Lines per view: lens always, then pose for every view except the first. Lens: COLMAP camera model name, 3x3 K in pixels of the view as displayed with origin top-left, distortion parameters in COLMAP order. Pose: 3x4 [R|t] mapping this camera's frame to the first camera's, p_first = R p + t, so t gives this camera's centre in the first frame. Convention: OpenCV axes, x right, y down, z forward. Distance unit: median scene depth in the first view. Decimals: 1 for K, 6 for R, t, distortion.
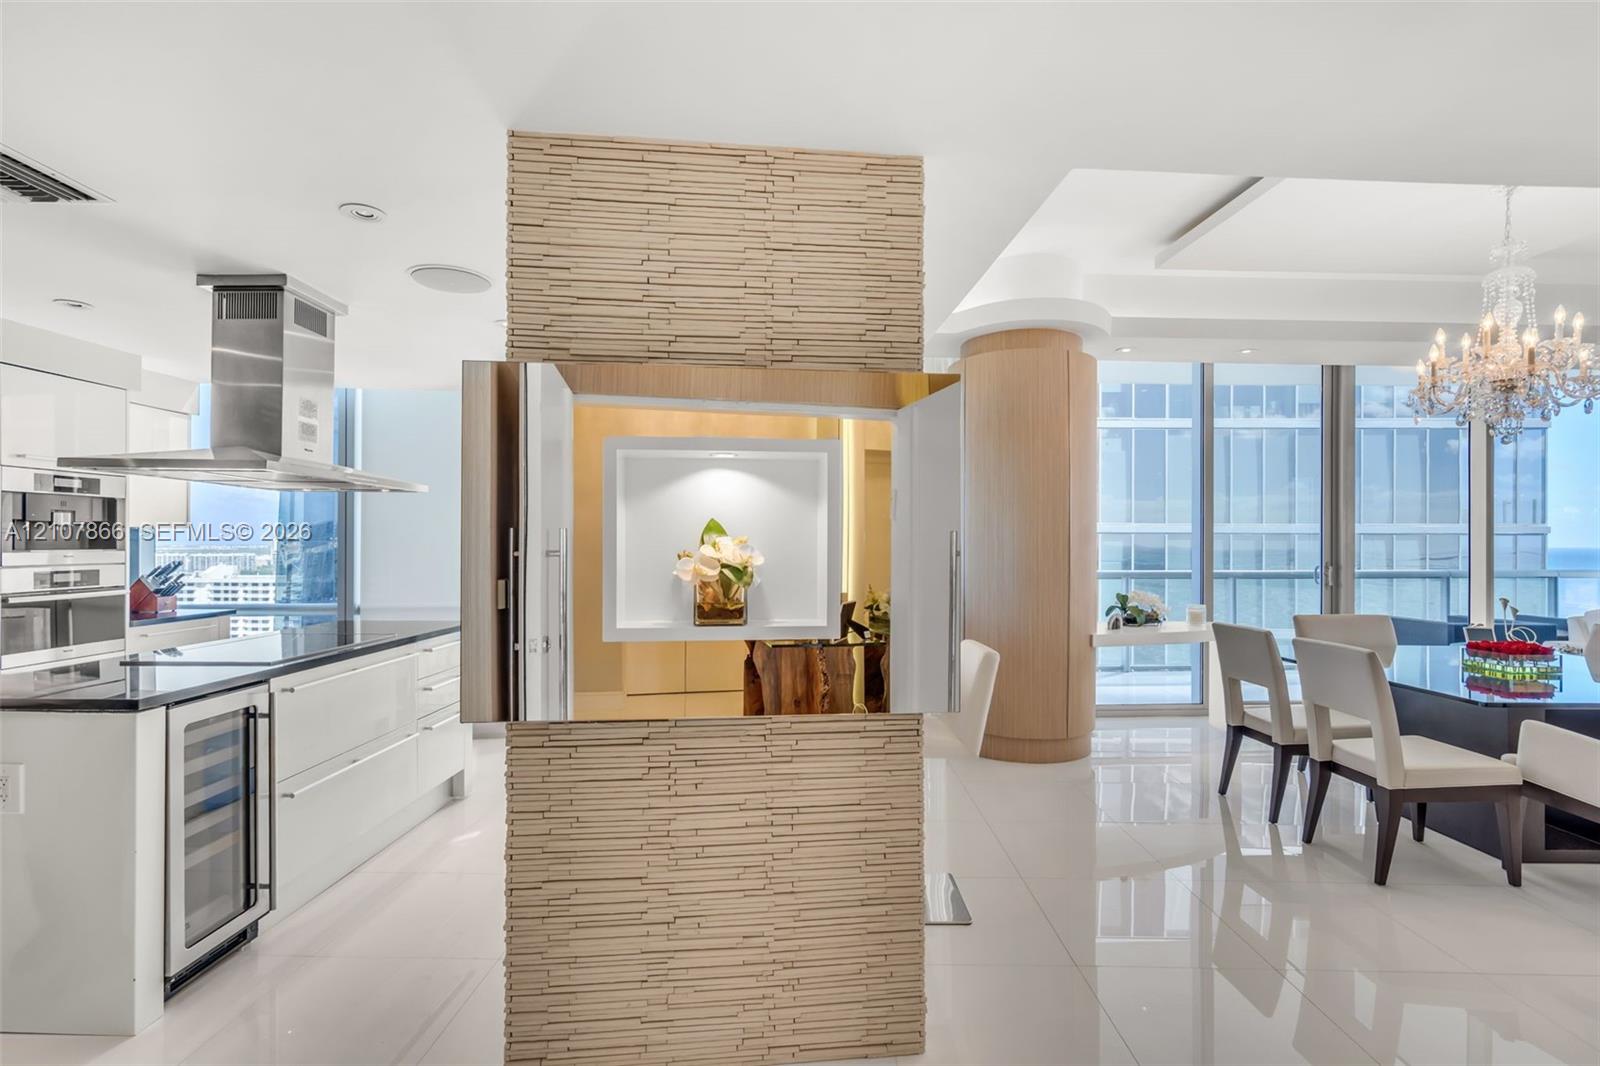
lens RADIAL K [[734.8, 0, 805.9], [0, 734.8, 541.5], [0, 0, 1]] dist [-0.004437, 0.000708]
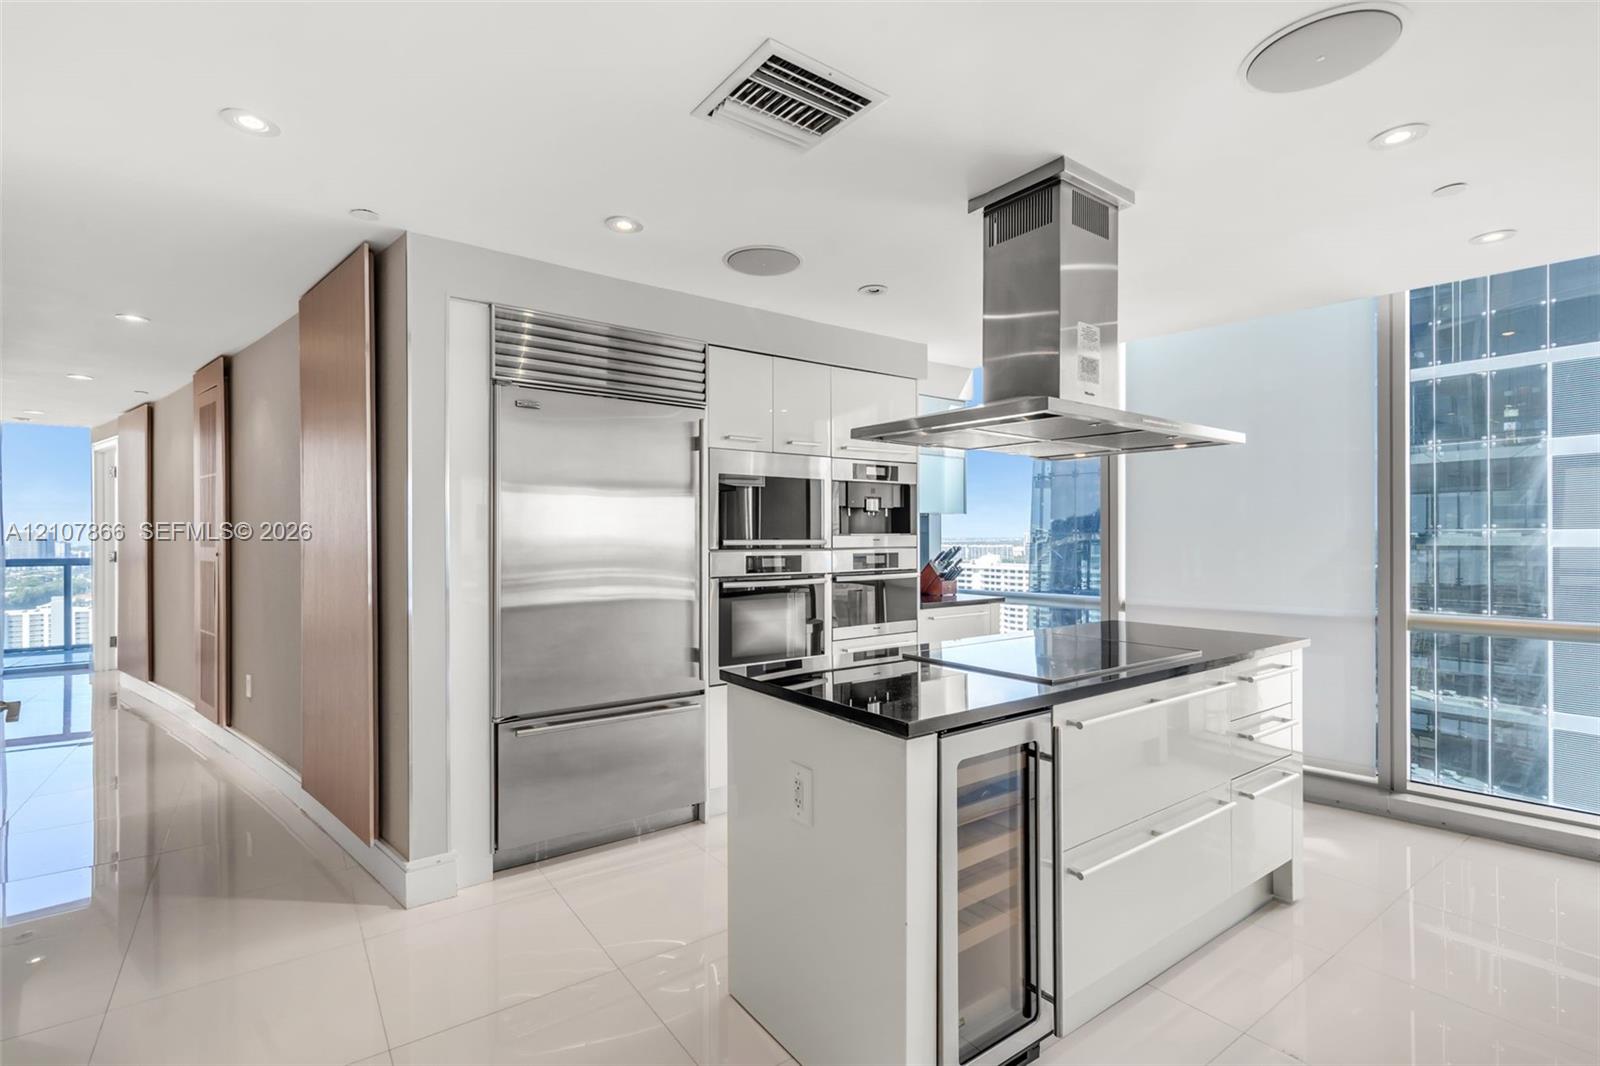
lens RADIAL K [[734.8, 0, 796.9], [0, 734.8, 535.9], [0, 0, 1]] dist [-0.004437, 0.000708]
pose [[0.598651, -0.004310, -0.800999, -0.236631], [0.005559, 0.999984, -0.001226, 0.016736], [0.800991, -0.003719, 0.598665, 0.287788]]
